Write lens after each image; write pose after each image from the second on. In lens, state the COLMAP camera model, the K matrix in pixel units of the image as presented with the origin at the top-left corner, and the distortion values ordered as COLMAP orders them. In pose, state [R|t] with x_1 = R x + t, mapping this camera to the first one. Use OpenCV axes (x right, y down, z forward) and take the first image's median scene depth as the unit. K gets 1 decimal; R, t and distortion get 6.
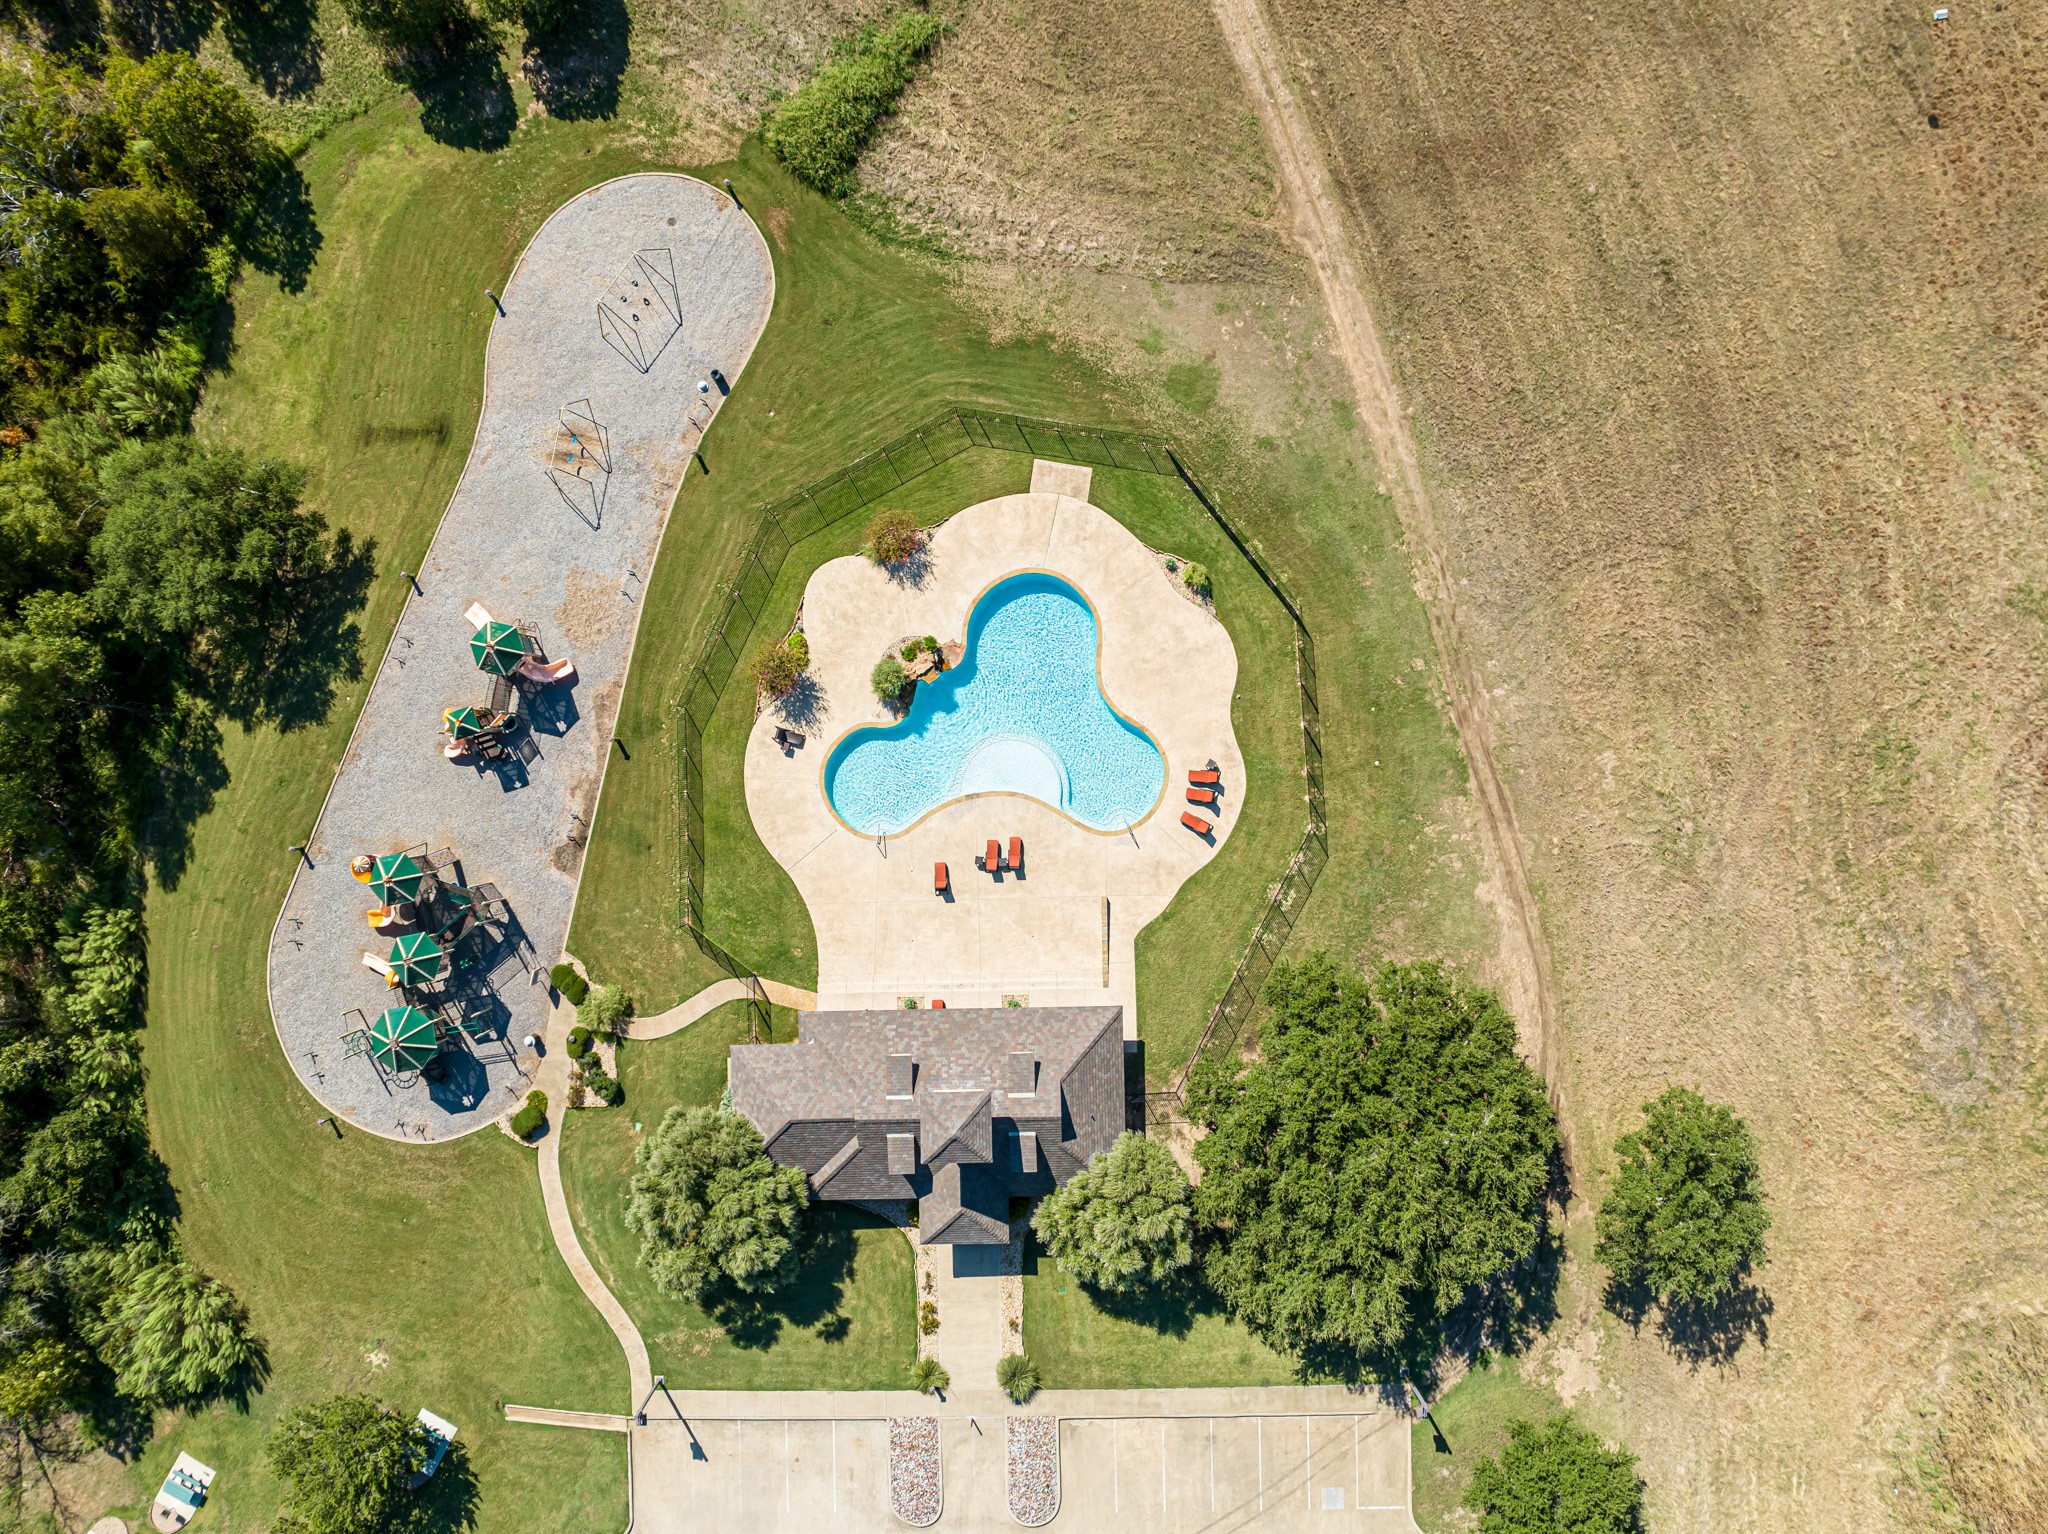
lens RADIAL K [[1446.2, 0, 1021.2], [0, 1446.2, 765.4], [0, 0, 1]] dist [-0.042502, 0.011816]
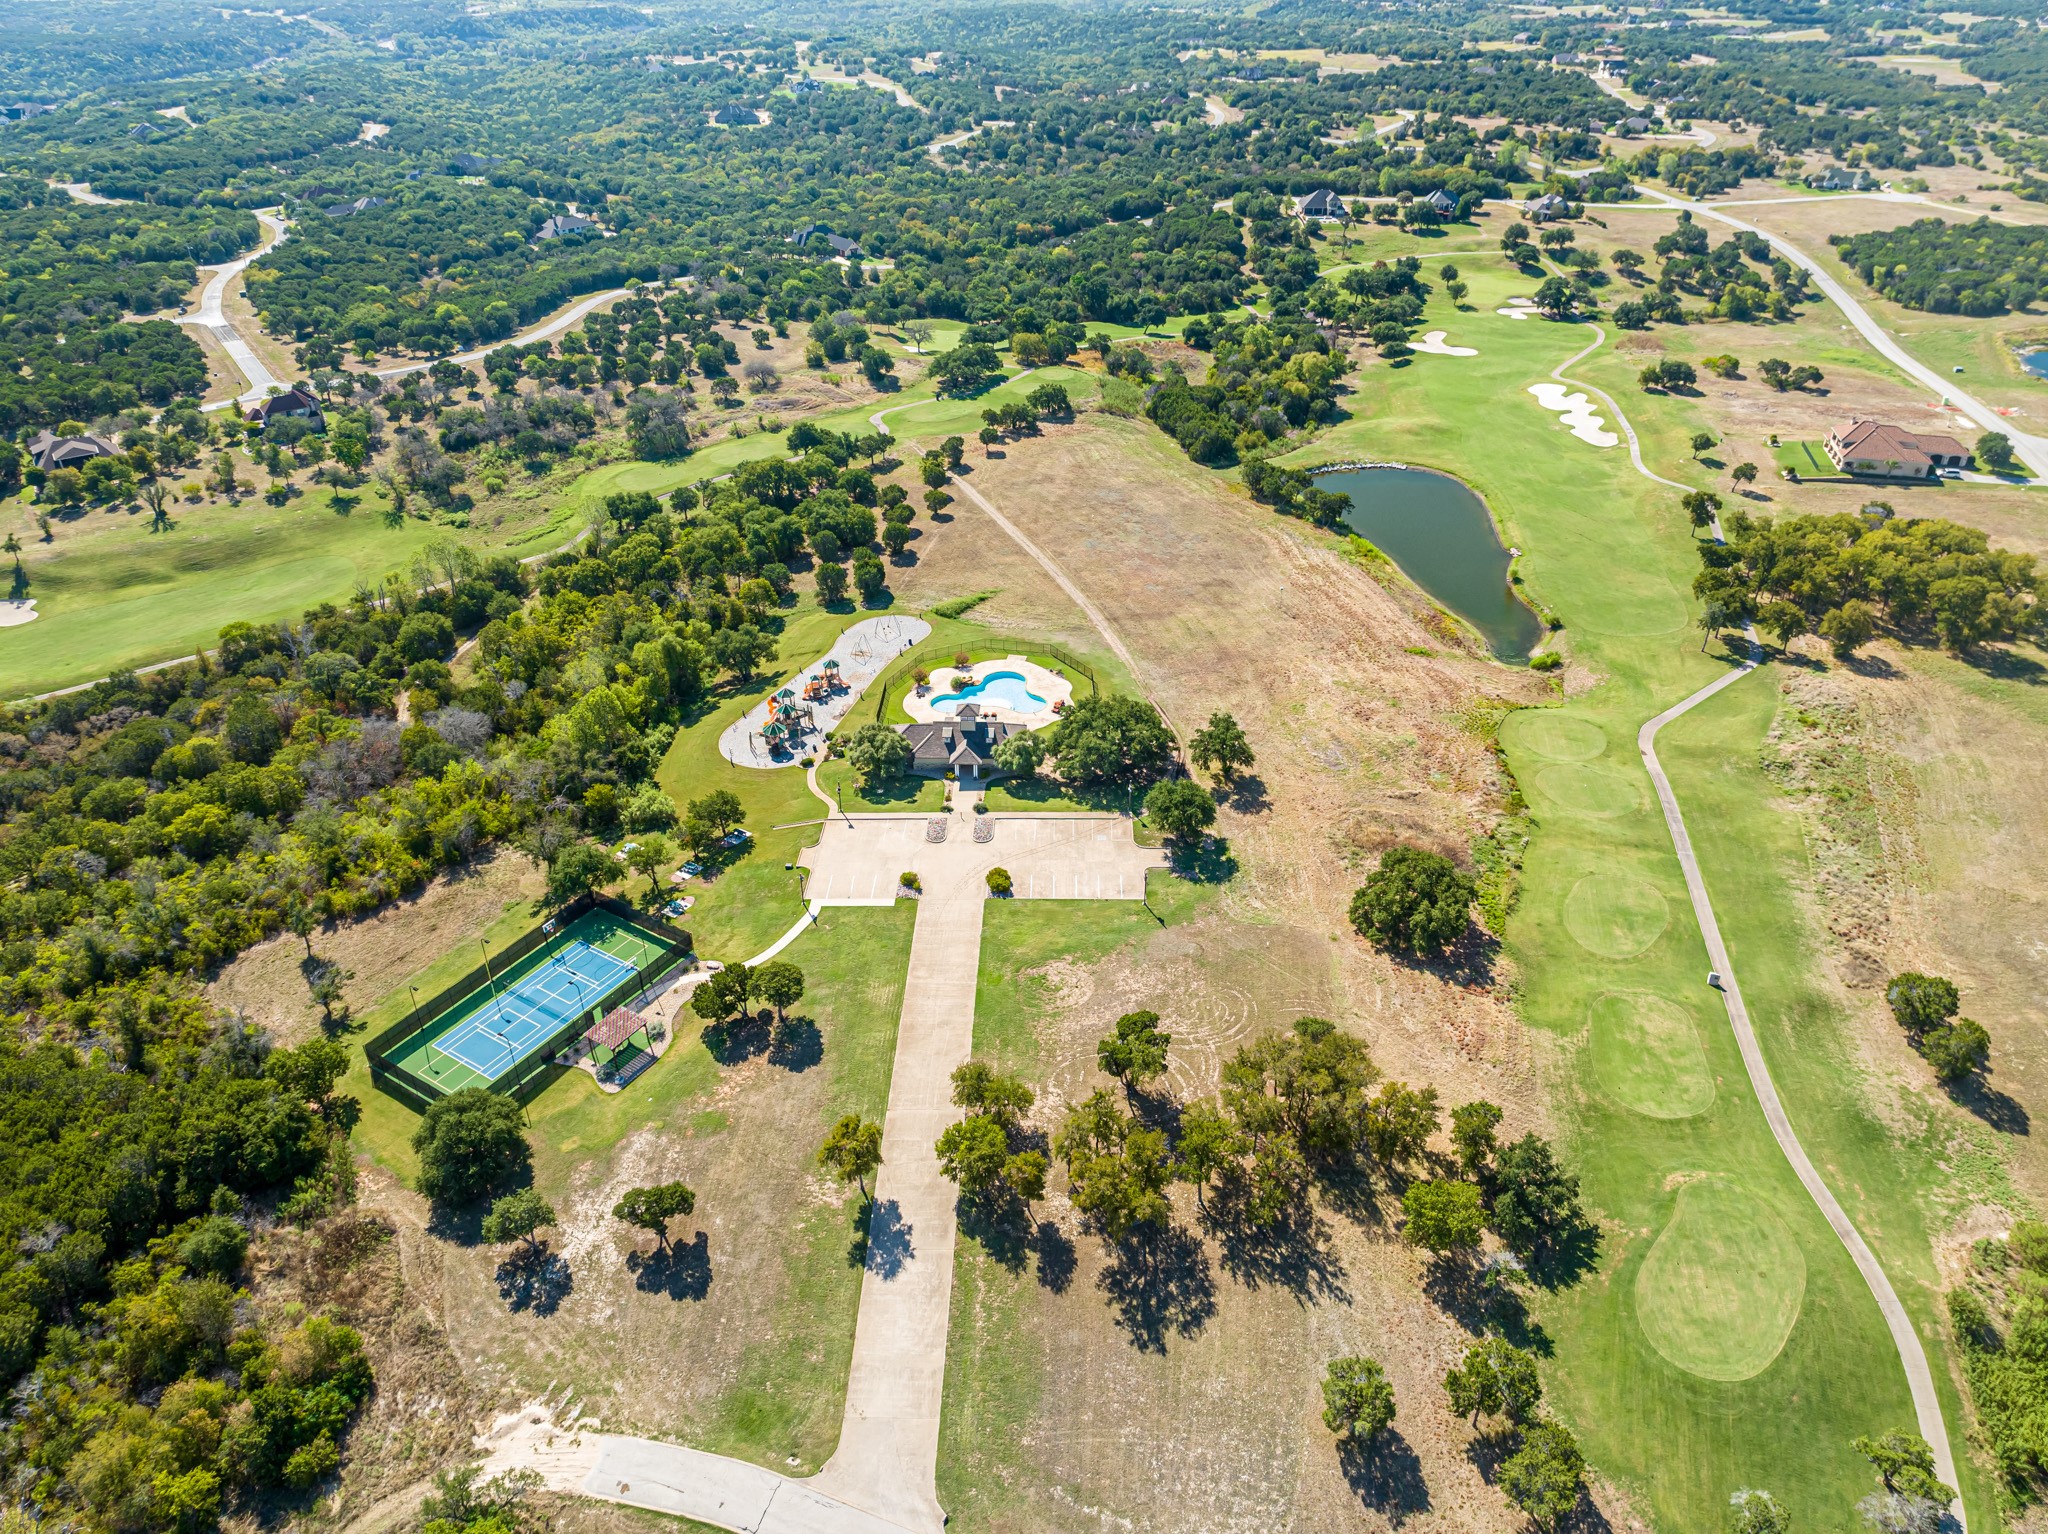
lens RADIAL K [[1446.2, 0, 1029.3], [0, 1446.2, 764.8], [0, 0, 1]] dist [-0.042502, 0.011816]
pose [[0.998652, 0.038913, -0.034356, 0.170998], [-0.049532, 0.516345, -0.854947, 2.589225], [-0.015530, 0.855496, 0.517576, -0.417153]]
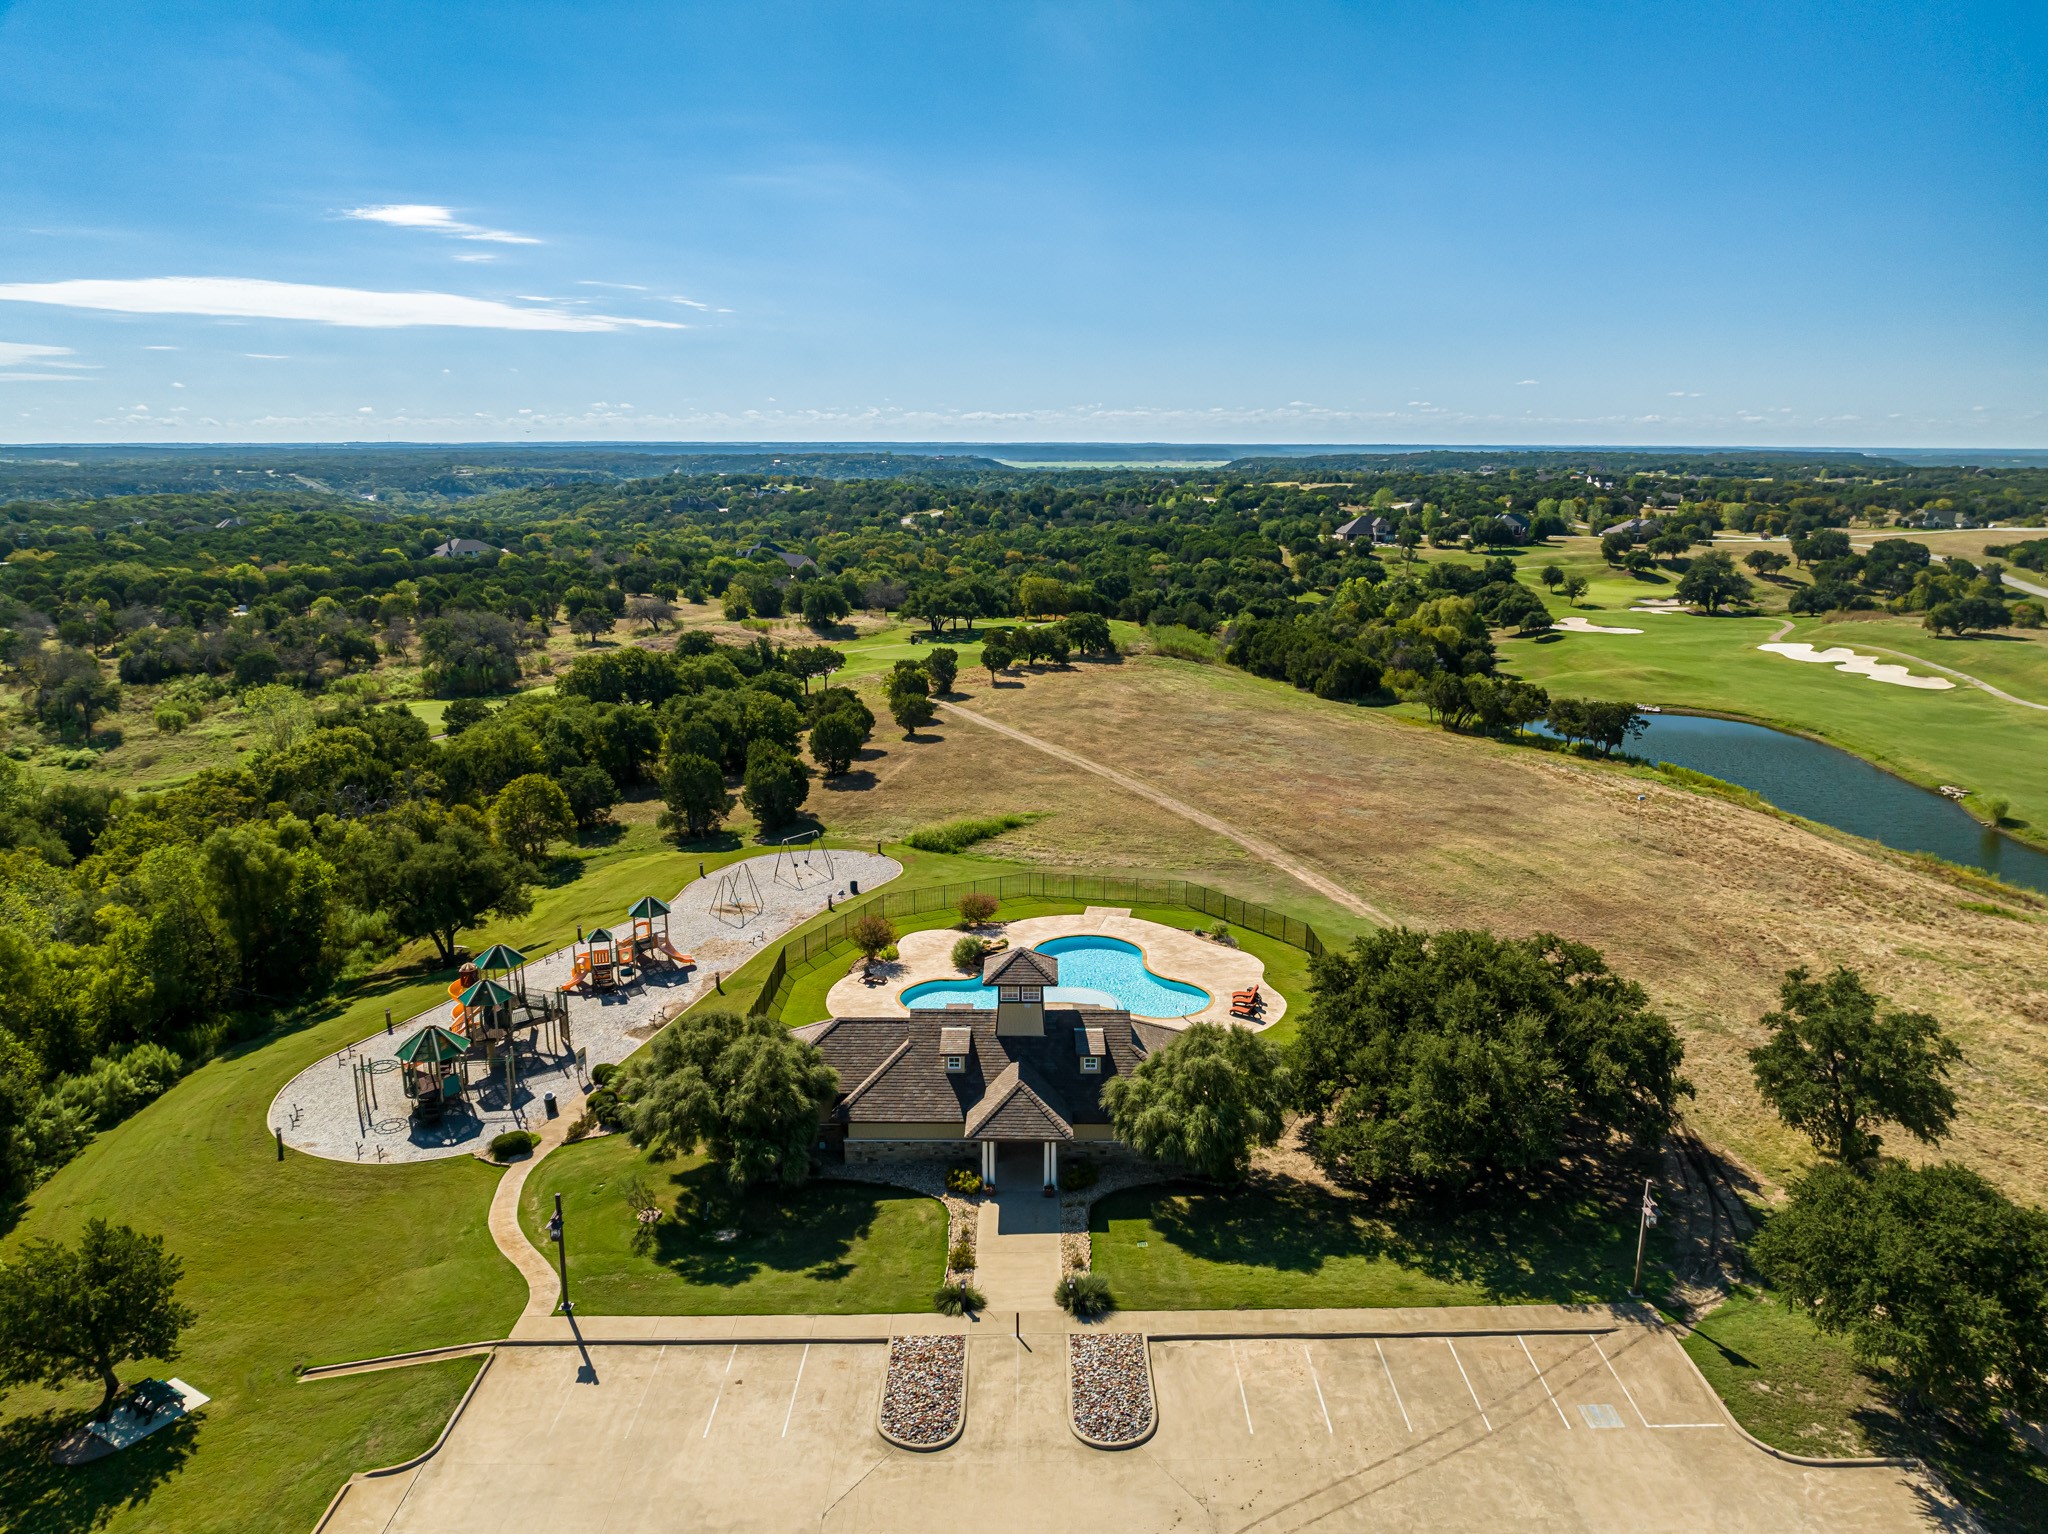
lens RADIAL K [[1446.2, 0, 1016.8], [0, 1446.2, 762.8], [0, 0, 1]] dist [-0.042502, 0.011816]
pose [[0.999301, 0.026422, -0.026442, -0.023609], [-0.031583, 0.218394, -0.975349, 1.041990], [-0.019995, 0.975503, 0.219076, 0.588015]]
